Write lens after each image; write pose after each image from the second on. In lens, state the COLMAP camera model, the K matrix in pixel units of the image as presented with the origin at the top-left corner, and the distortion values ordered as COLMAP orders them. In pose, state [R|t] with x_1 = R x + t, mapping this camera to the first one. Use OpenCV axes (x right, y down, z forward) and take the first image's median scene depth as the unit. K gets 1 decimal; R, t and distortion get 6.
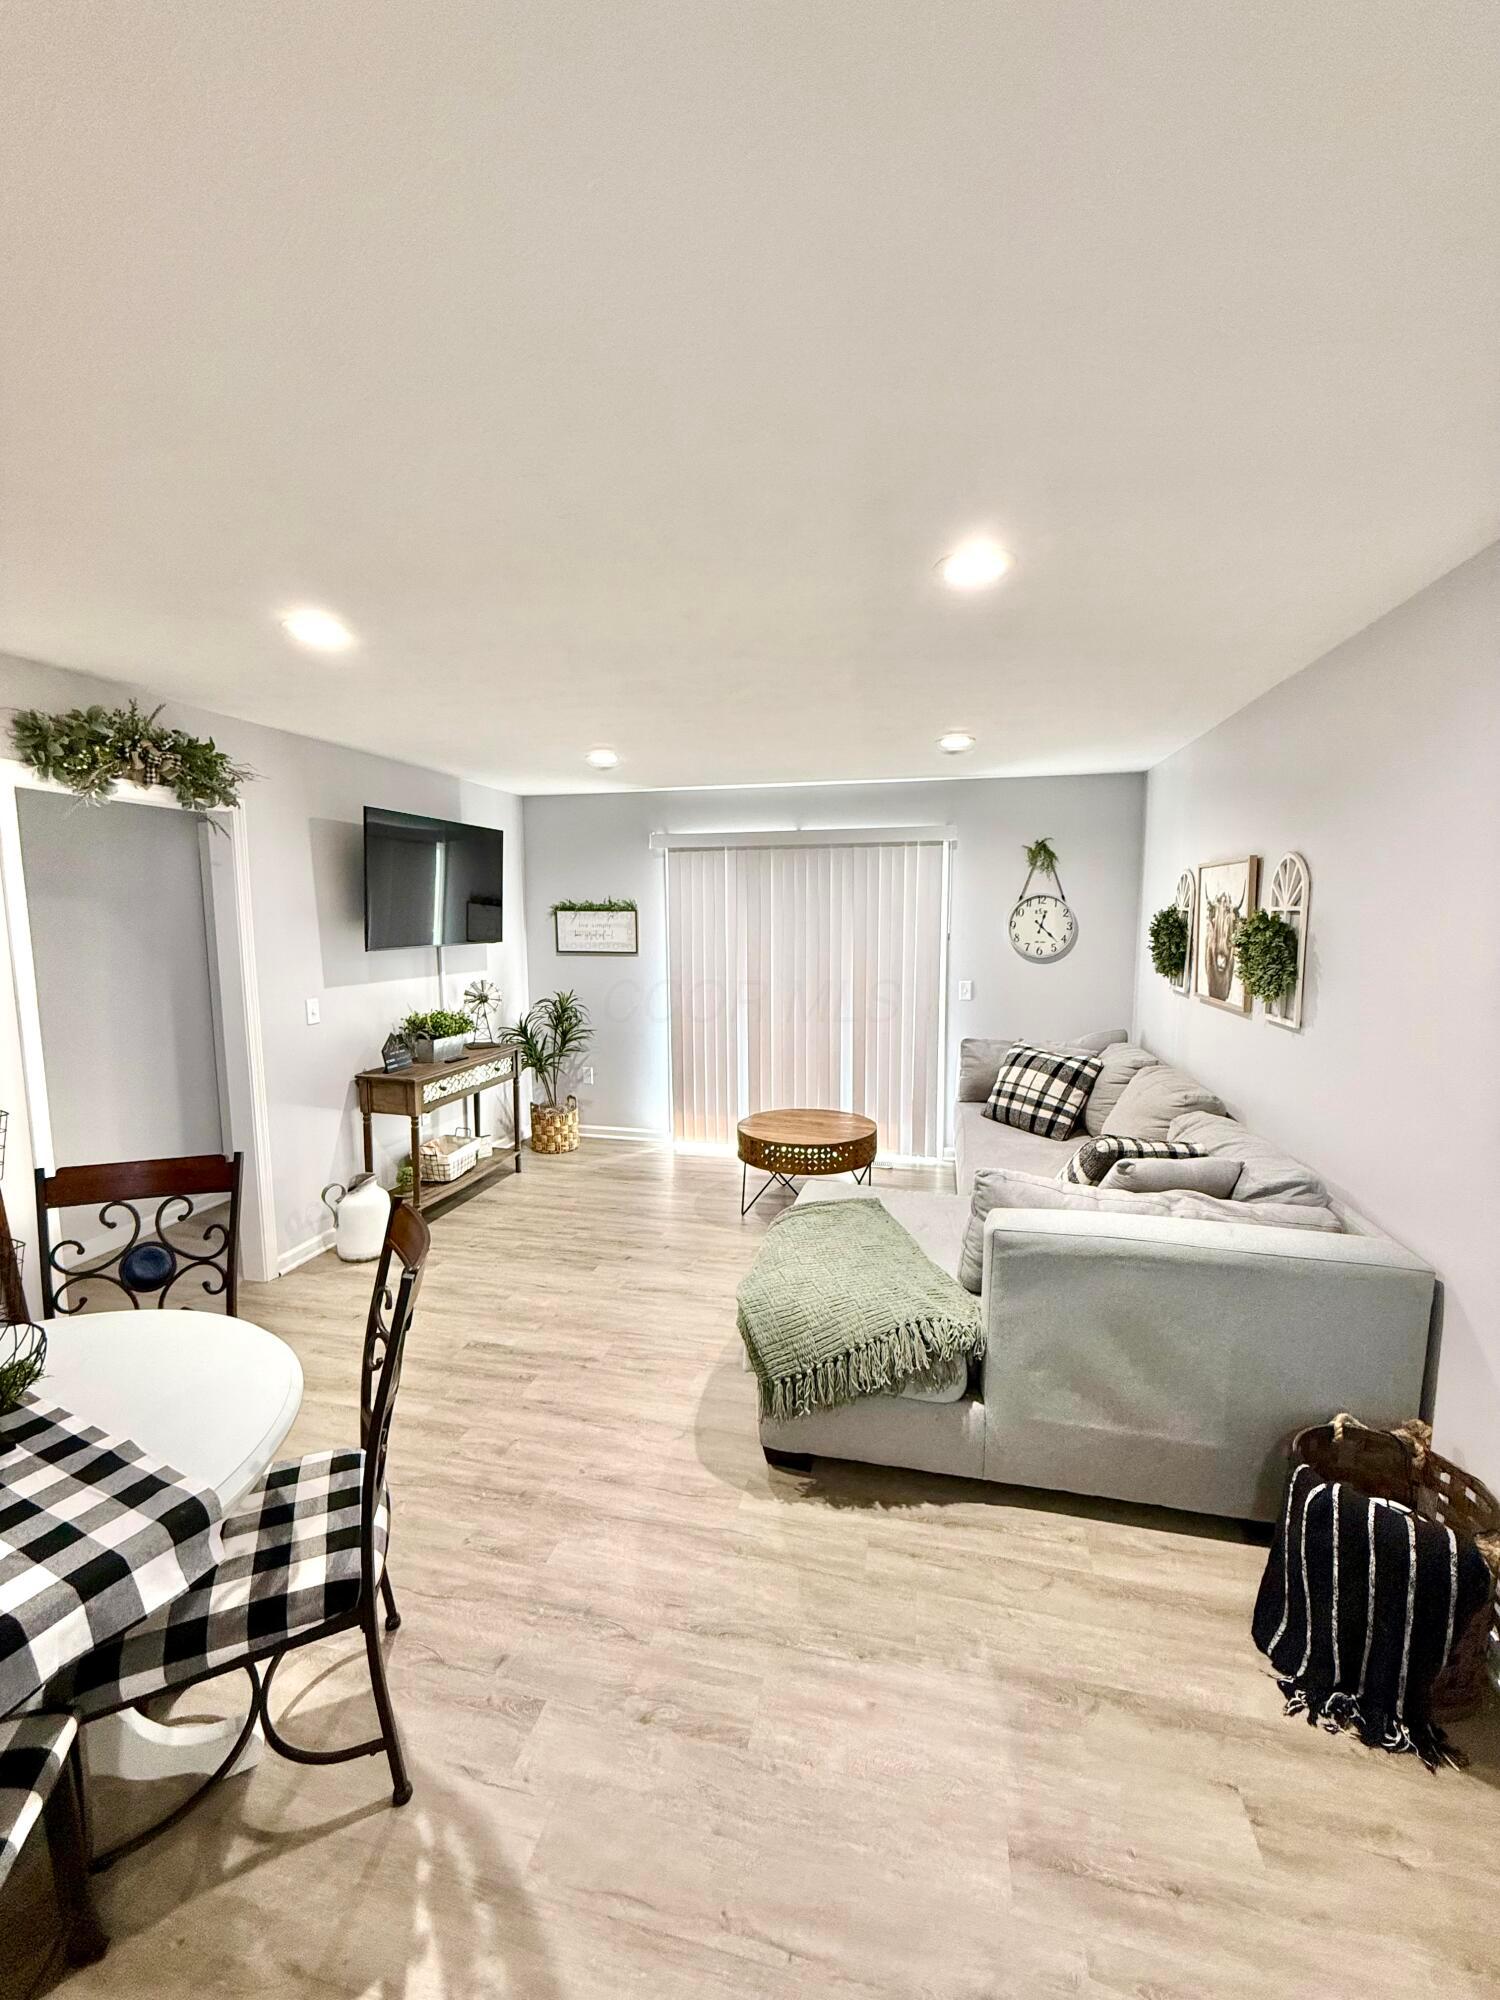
lens RADIAL K [[793.8, 0, 754.0], [0, 793.8, 994.5], [0, 0, 1]] dist [-0.000841, 0.000763]
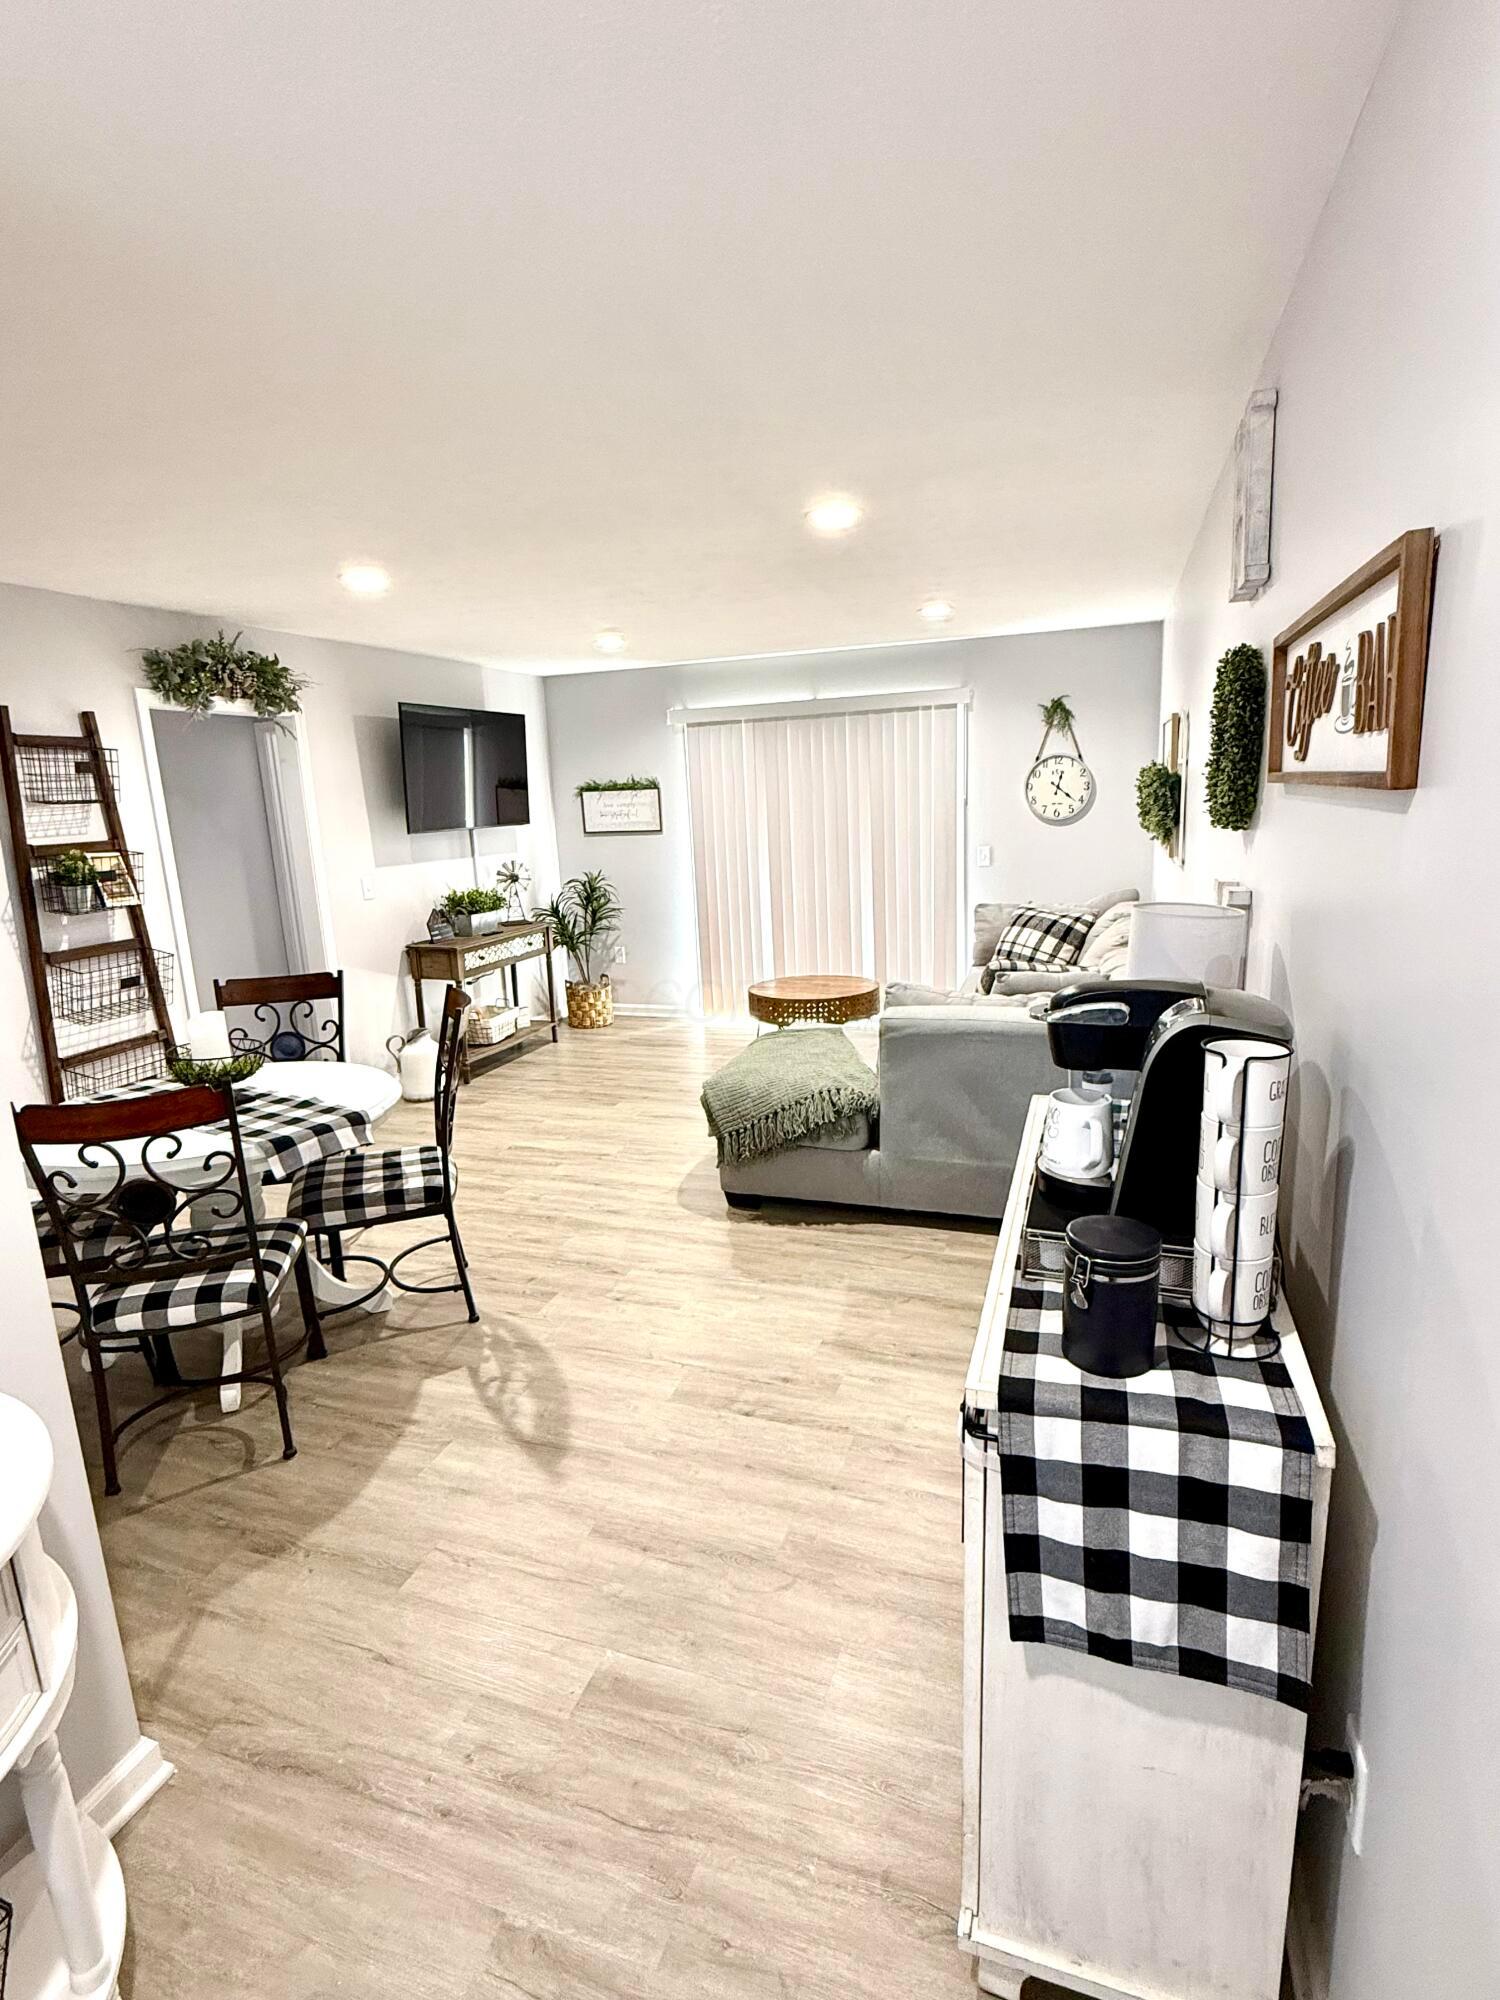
lens RADIAL K [[995.9, 0, 754.2], [0, 995.9, 997.3], [0, 0, 1]] dist [0.003015, 0.000222]
pose [[0.993587, -0.017155, -0.111760, 0.226686], [0.028599, 0.994413, 0.101616, 0.068883], [0.109392, -0.104161, 0.988526, -0.545656]]
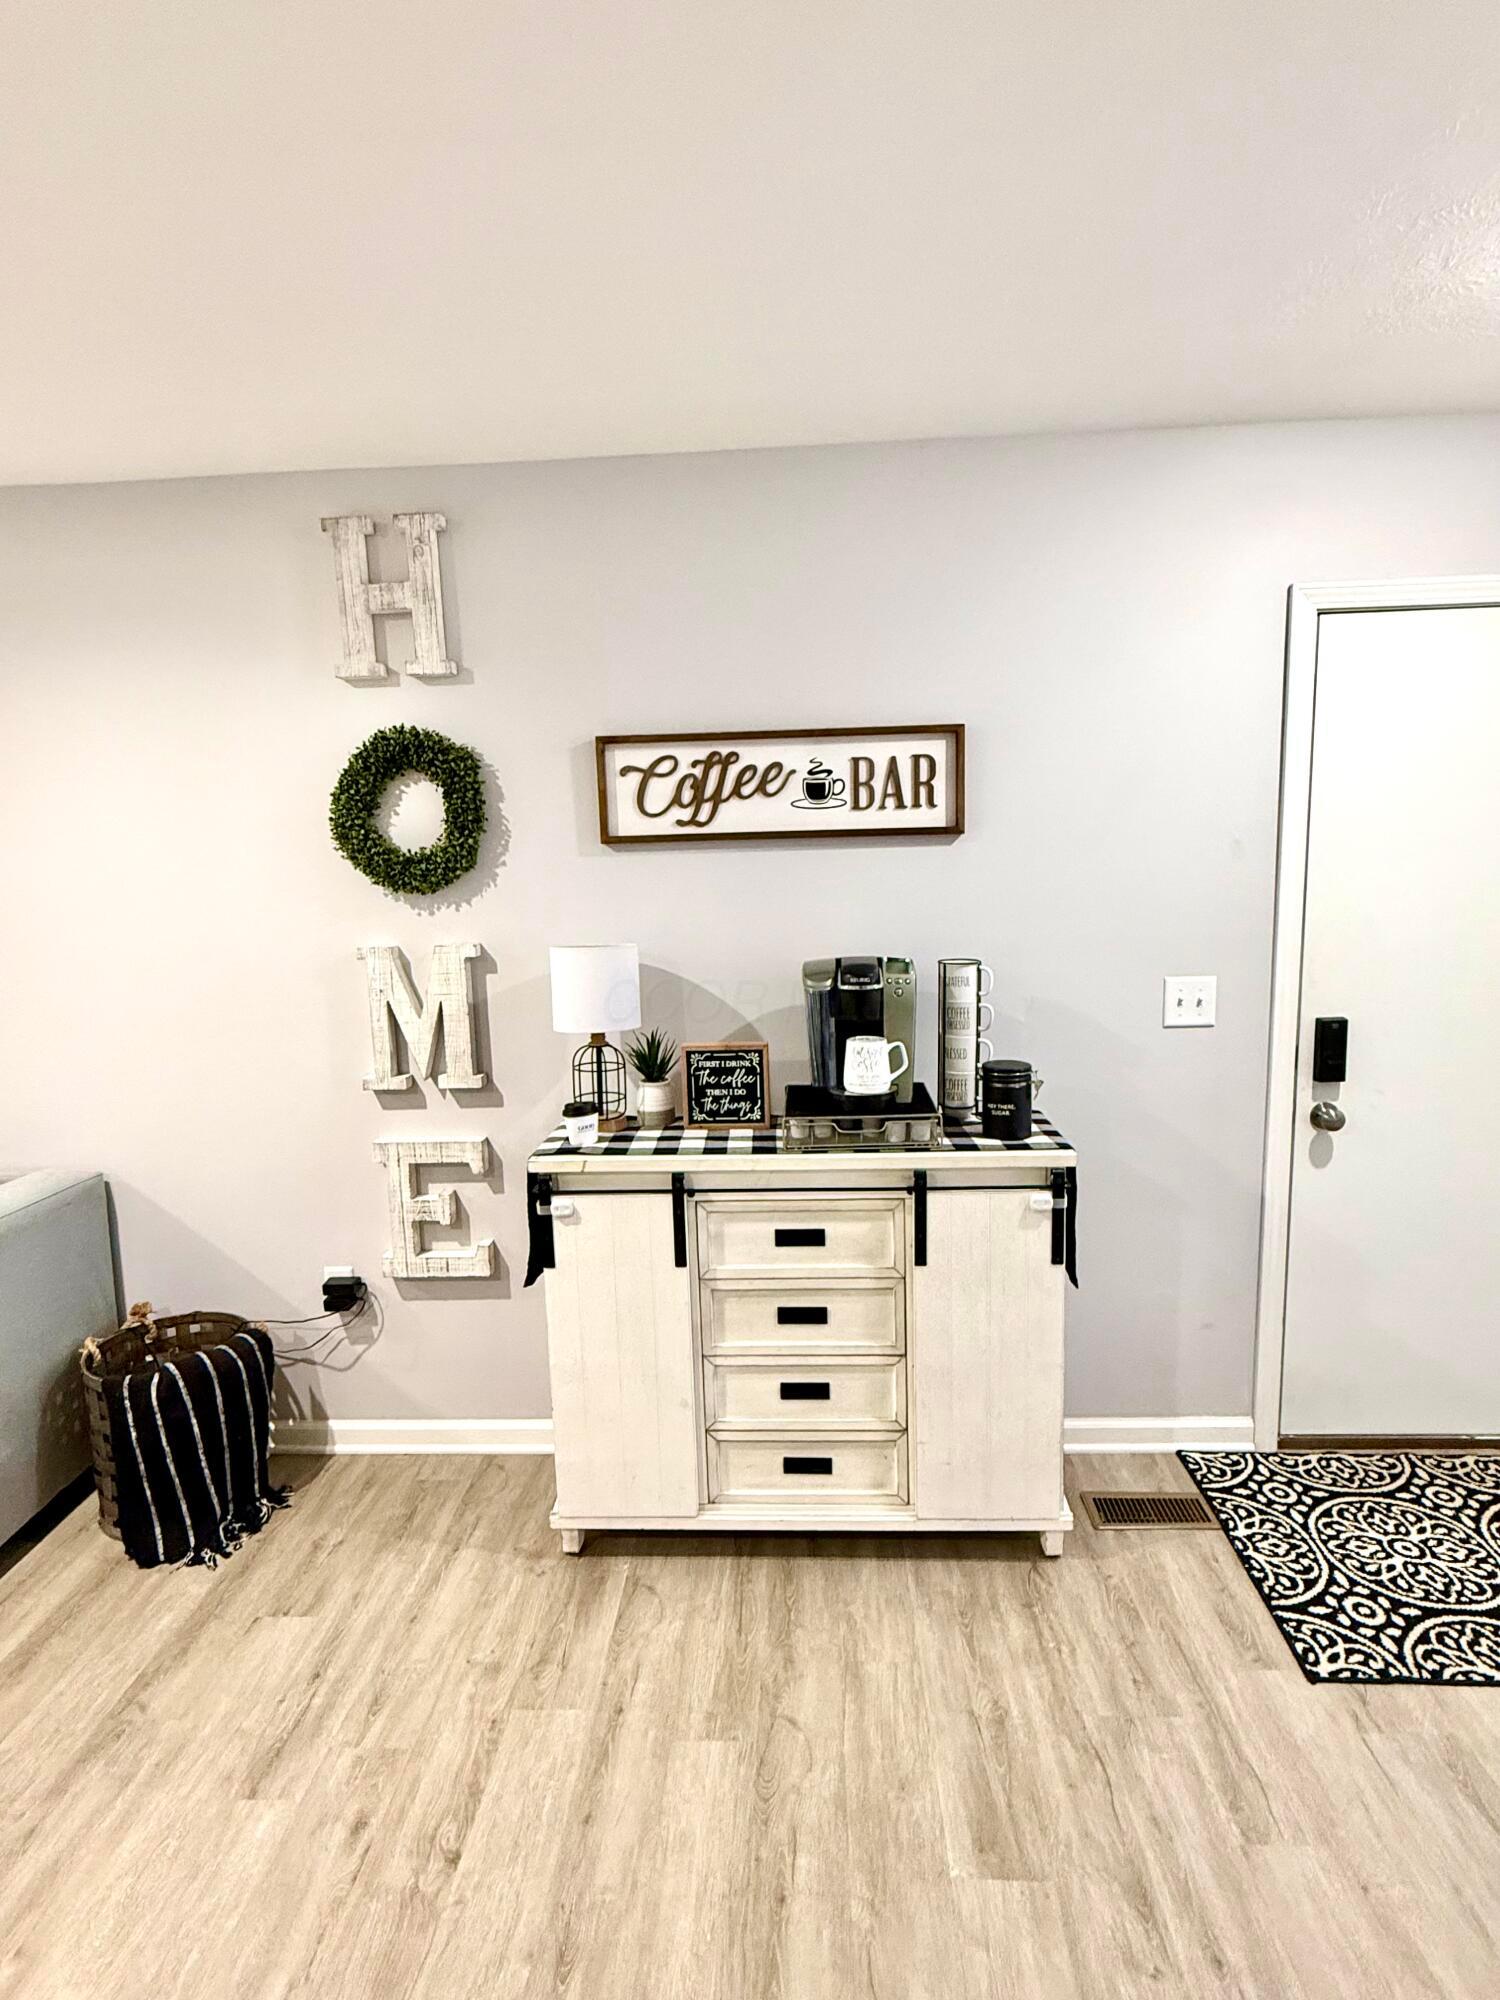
lens RADIAL K [[1050.5, 0, 754.3], [0, 1050.5, 1004.9], [0, 0, 1]] dist [-0.000843, -0.000739]
pose [[-0.174452, -0.145044, 0.973924, -0.464603], [0.131604, 0.976783, 0.169043, 0.003776], [-0.975831, 0.157662, -0.151314, 0.233011]]
